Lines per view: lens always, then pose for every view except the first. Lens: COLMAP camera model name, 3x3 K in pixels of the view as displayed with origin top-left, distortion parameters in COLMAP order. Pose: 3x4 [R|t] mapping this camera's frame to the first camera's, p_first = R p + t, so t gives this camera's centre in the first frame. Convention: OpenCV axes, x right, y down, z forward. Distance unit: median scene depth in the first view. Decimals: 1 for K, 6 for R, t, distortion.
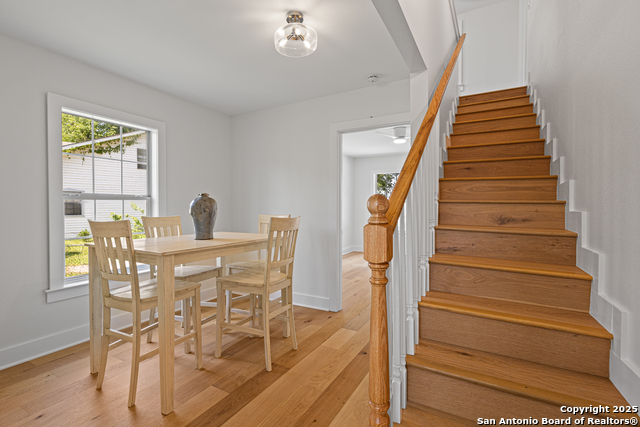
lens RADIAL K [[301.6, 0, 317.9], [0, 301.6, 212.7], [0, 0, 1]] dist [-0.011020, 0.000213]
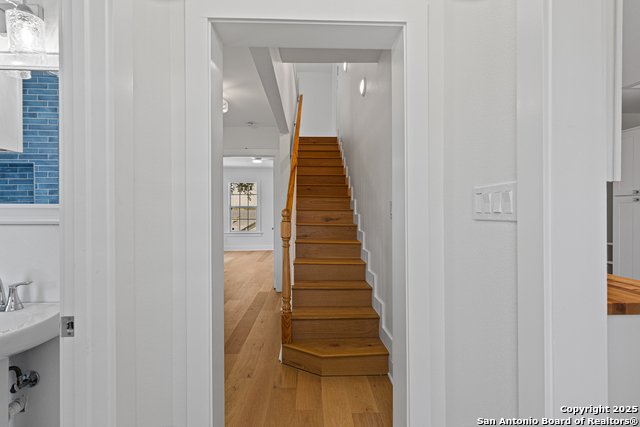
lens RADIAL K [[297.1, 0, 320.9], [0, 297.1, 212.6], [0, 0, 1]] dist [0.000232, -0.000150]
pose [[0.851109, -0.008040, 0.524928, -0.411855], [0.012730, 0.999905, -0.005325, -0.007837], [-0.524835, 0.011215, 0.851130, -0.587090]]
